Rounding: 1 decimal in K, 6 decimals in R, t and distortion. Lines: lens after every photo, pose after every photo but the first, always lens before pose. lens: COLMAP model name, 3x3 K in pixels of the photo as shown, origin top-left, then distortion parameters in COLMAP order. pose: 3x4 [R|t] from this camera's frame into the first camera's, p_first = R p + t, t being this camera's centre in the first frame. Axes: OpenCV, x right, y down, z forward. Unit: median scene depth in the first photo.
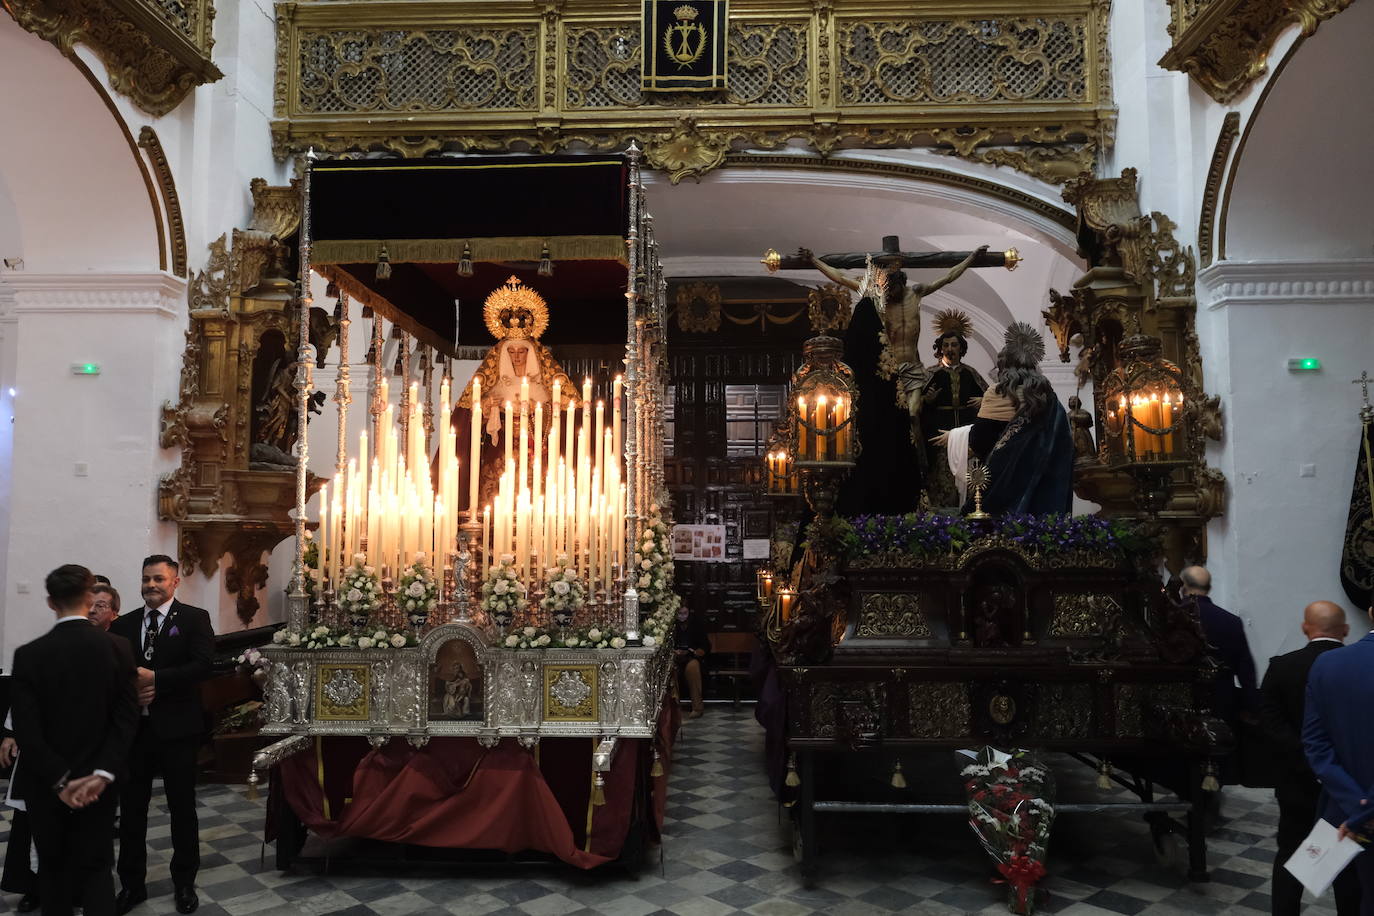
lens RADIAL K [[979.6, 0, 682.0], [0, 979.6, 460.8], [0, 0, 1]] dist [-0.005870, -0.001436]
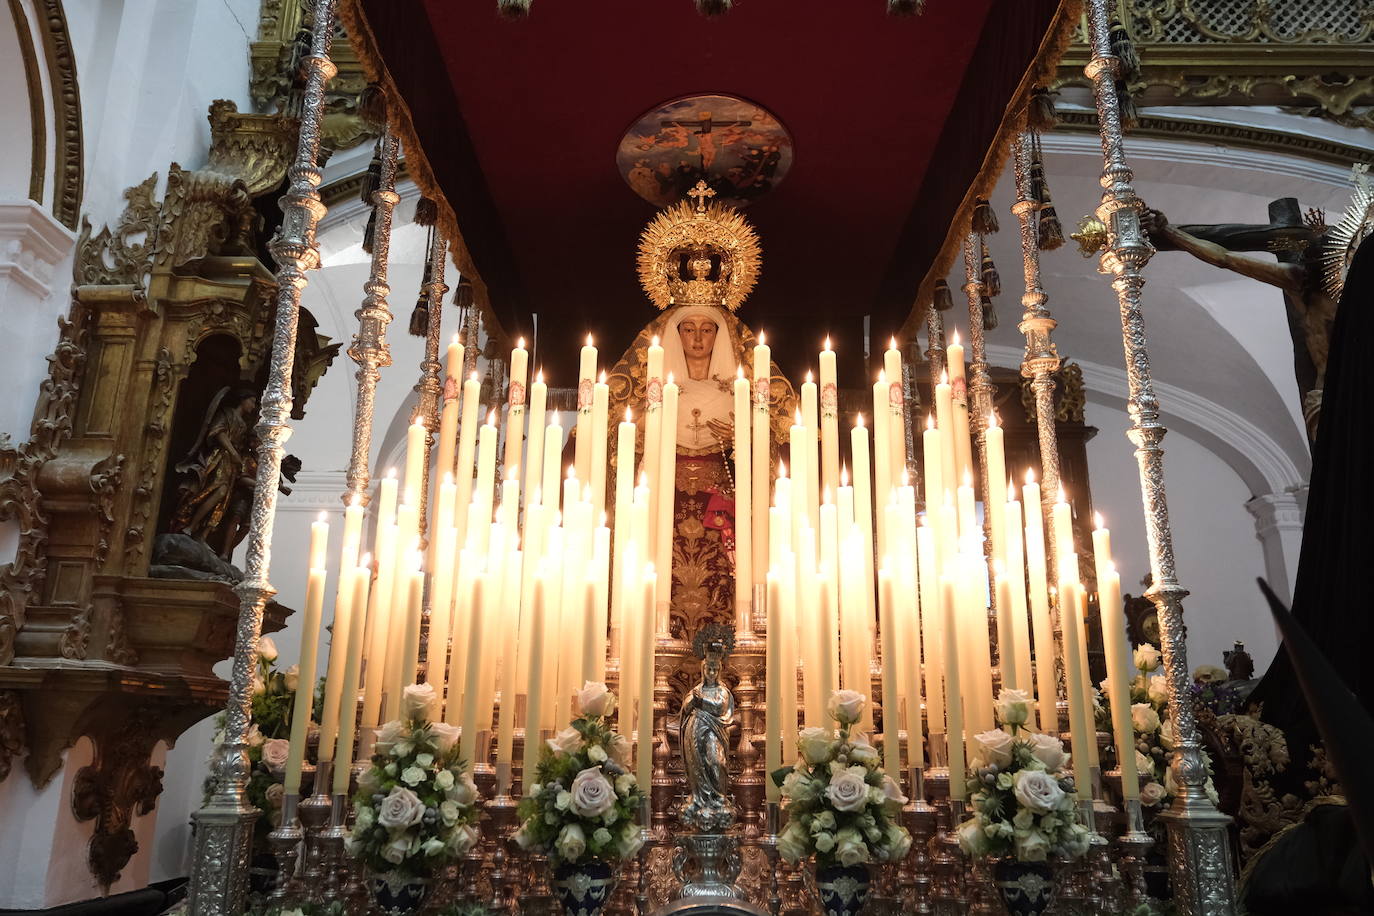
lens RADIAL K [[1046.3, 0, 682.2], [0, 1046.3, 450.0], [0, 0, 1]] dist [0.010889, -0.011527]
pose [[0.999481, 0.017576, 0.026981, -0.171506], [-0.011204, 0.975361, -0.220331, 0.065408], [-0.030189, 0.219914, 0.975052, 0.426655]]
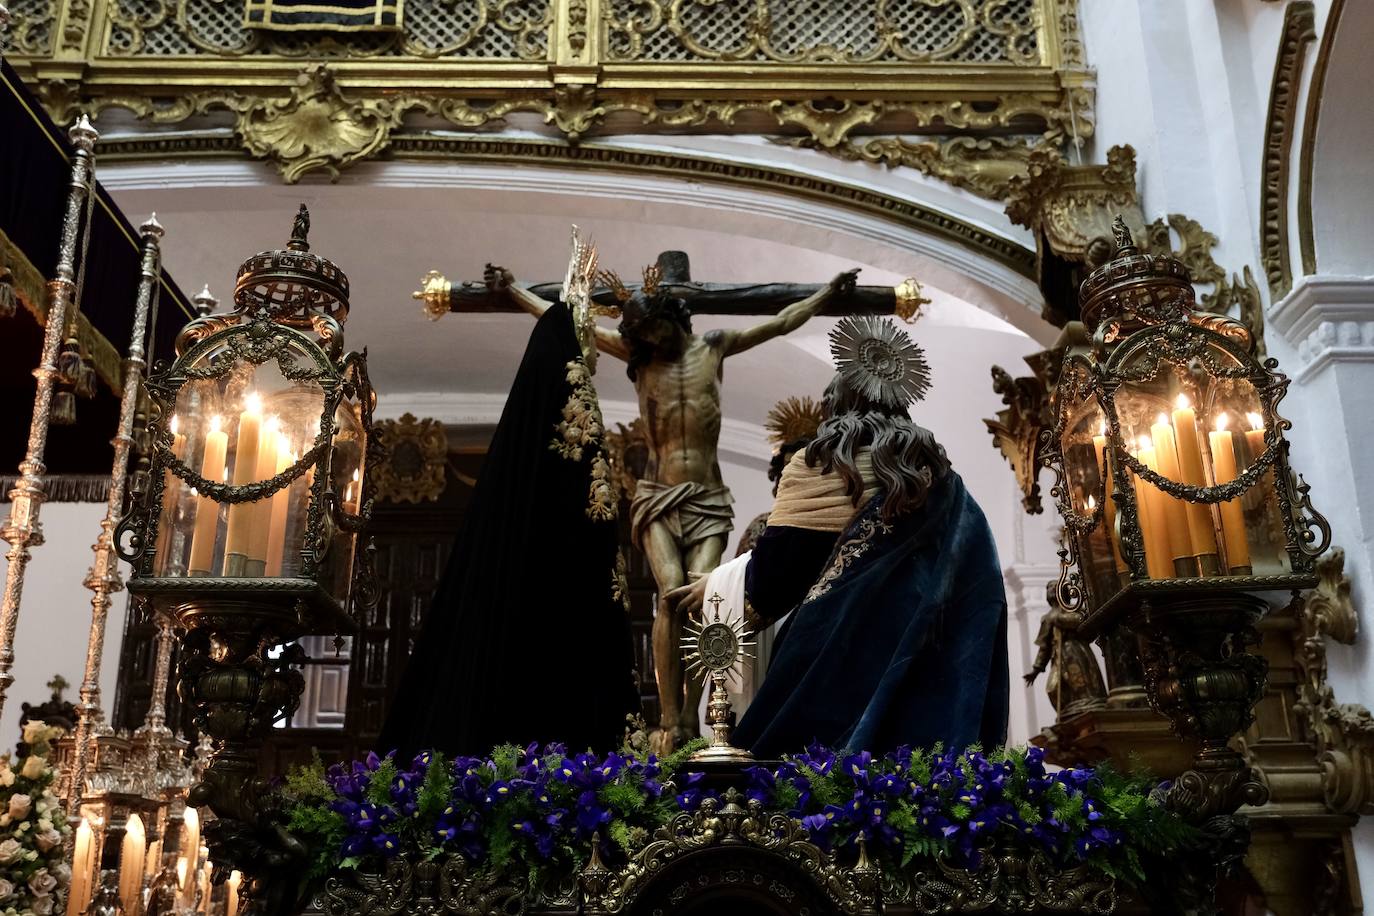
lens RADIAL K [[1318.6, 0, 682.8], [0, 1318.6, 461.4], [0, 0, 1]] dist [0.006047, 0.000000]
pose [[0.998205, 0.014071, 0.058216, 0.182570], [0.001213, 0.967060, -0.254545, 0.051158], [-0.059880, 0.254158, 0.965307, 0.368872]]
